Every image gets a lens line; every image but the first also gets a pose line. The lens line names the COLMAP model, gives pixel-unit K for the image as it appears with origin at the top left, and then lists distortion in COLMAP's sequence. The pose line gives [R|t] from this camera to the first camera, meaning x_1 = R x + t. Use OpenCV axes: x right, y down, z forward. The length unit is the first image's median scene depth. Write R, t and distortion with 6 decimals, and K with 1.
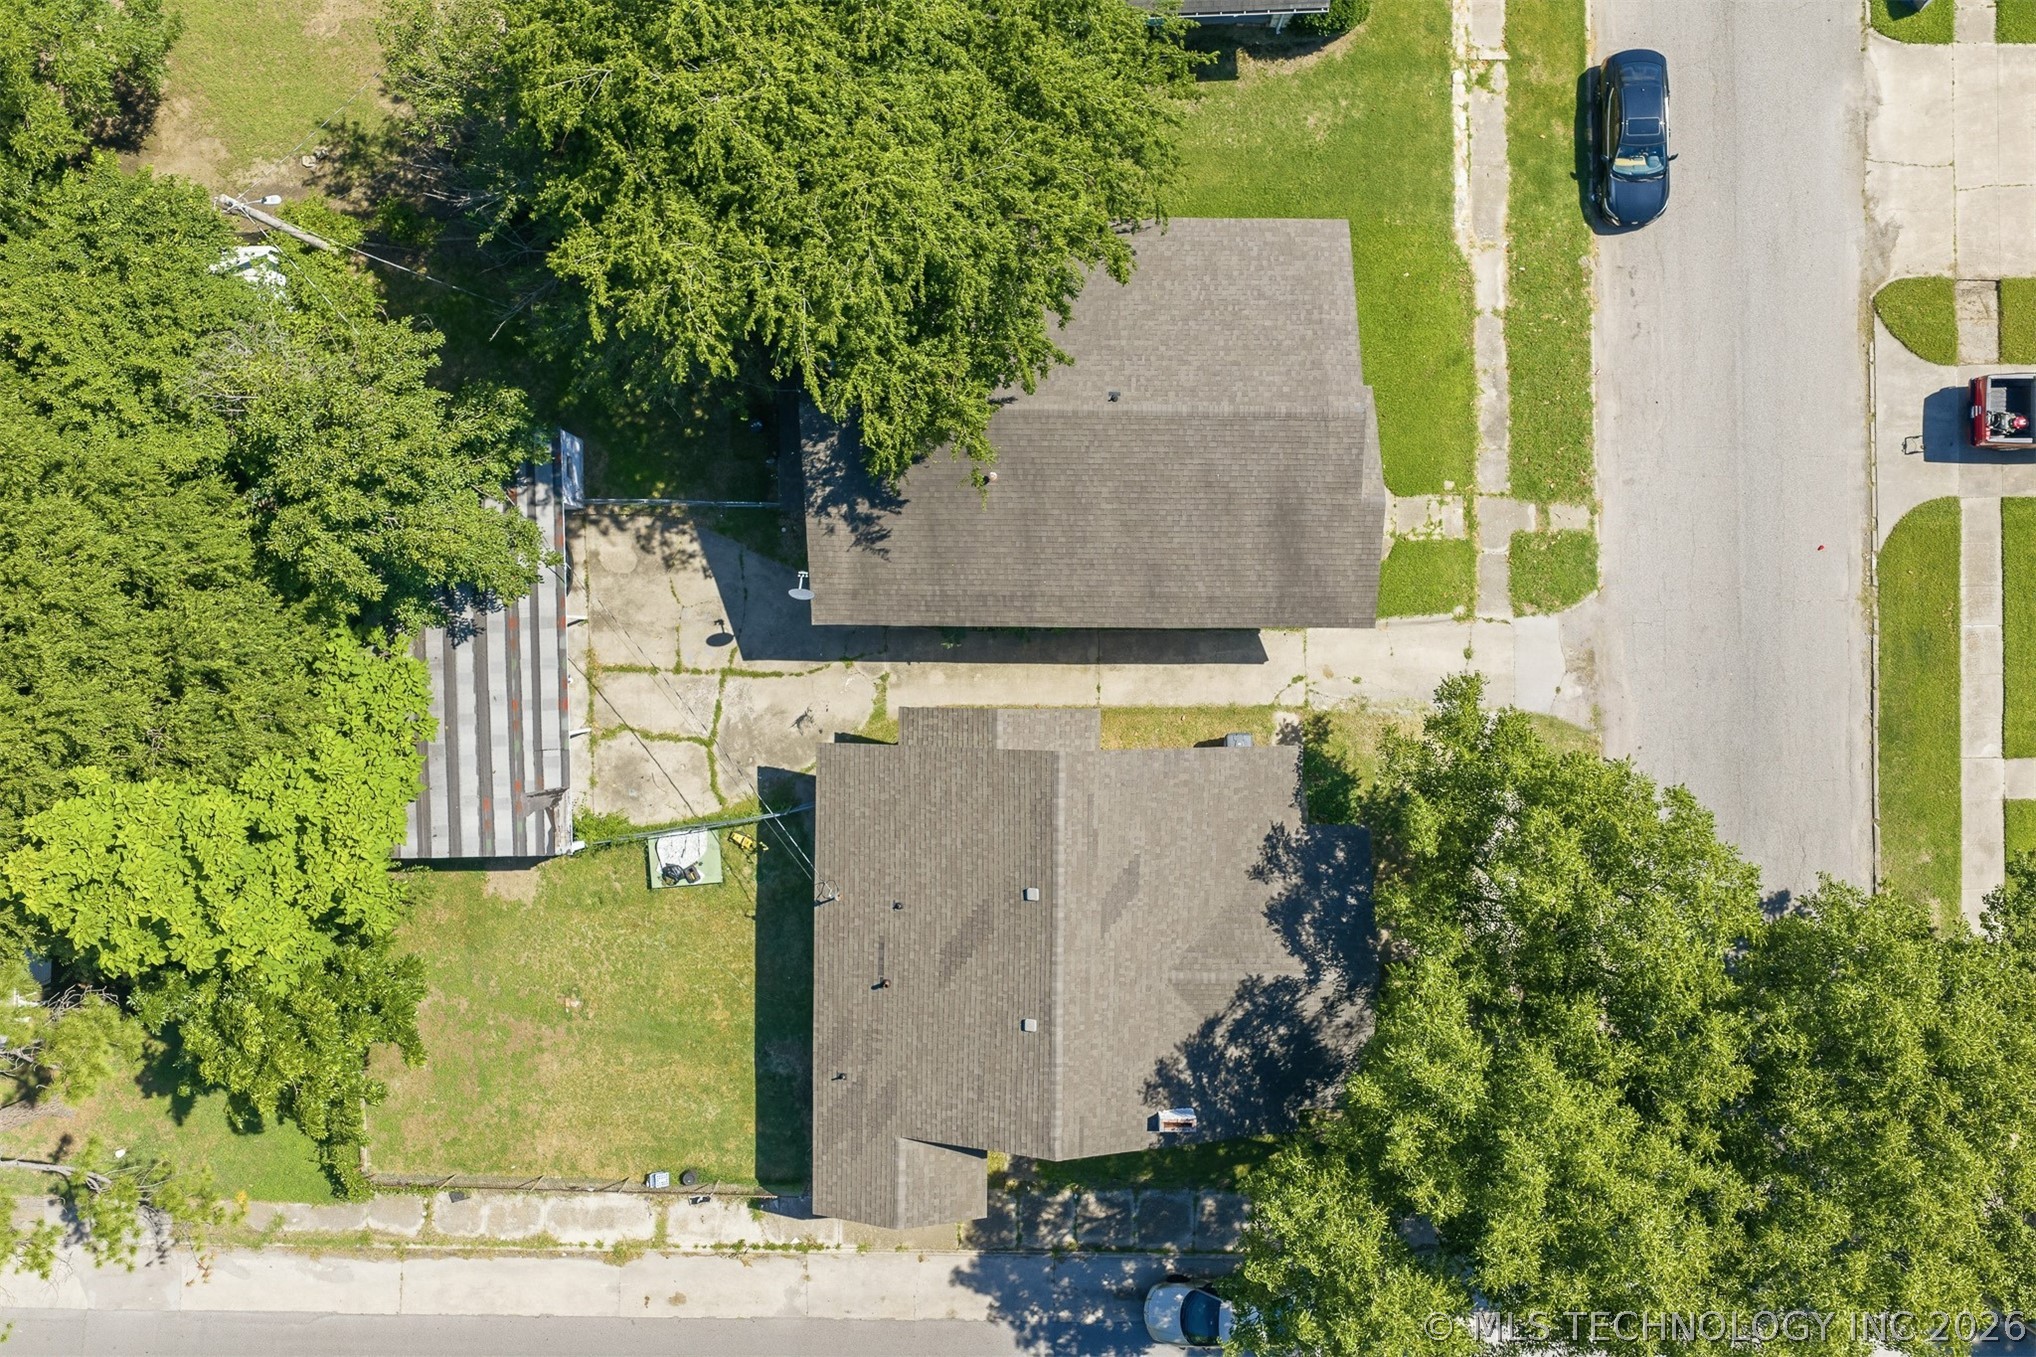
lens RADIAL K [[1642.3, 0, 1021.7], [0, 1642.3, 671.9], [0, 0, 1]] dist [0.009640, -0.025264]
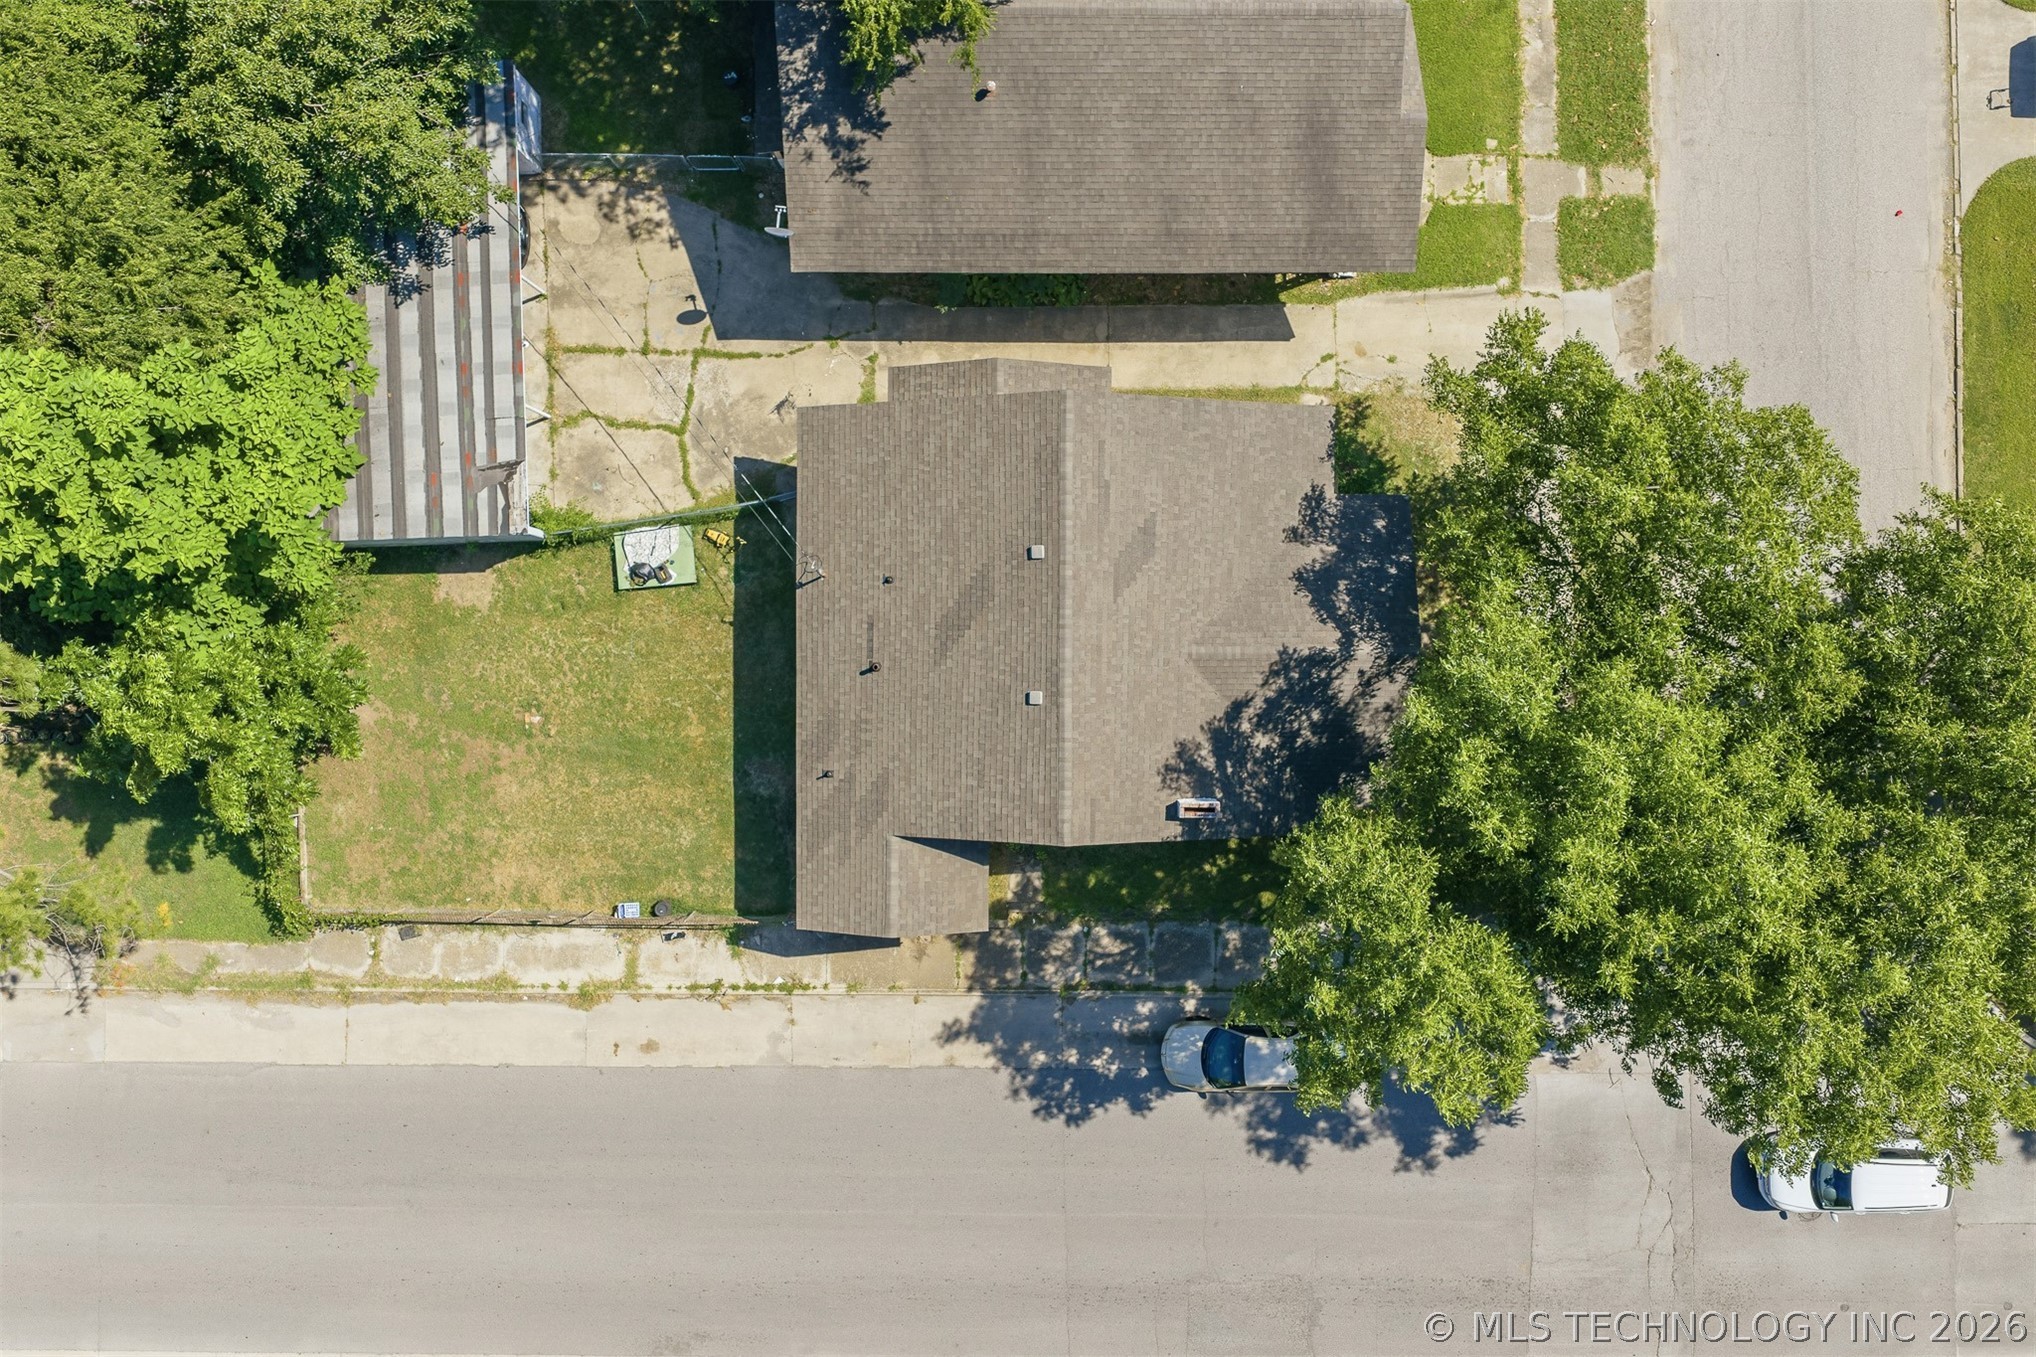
lens RADIAL K [[1642.3, 0, 1016.3], [0, 1642.3, 682.8], [0, 0, 1]] dist [0.009640, -0.025264]
pose [[0.999984, -0.005669, -0.000130, -0.005092], [0.005669, 0.999984, -0.000624, 0.193660], [0.000133, 0.000624, 1.000000, 0.093866]]
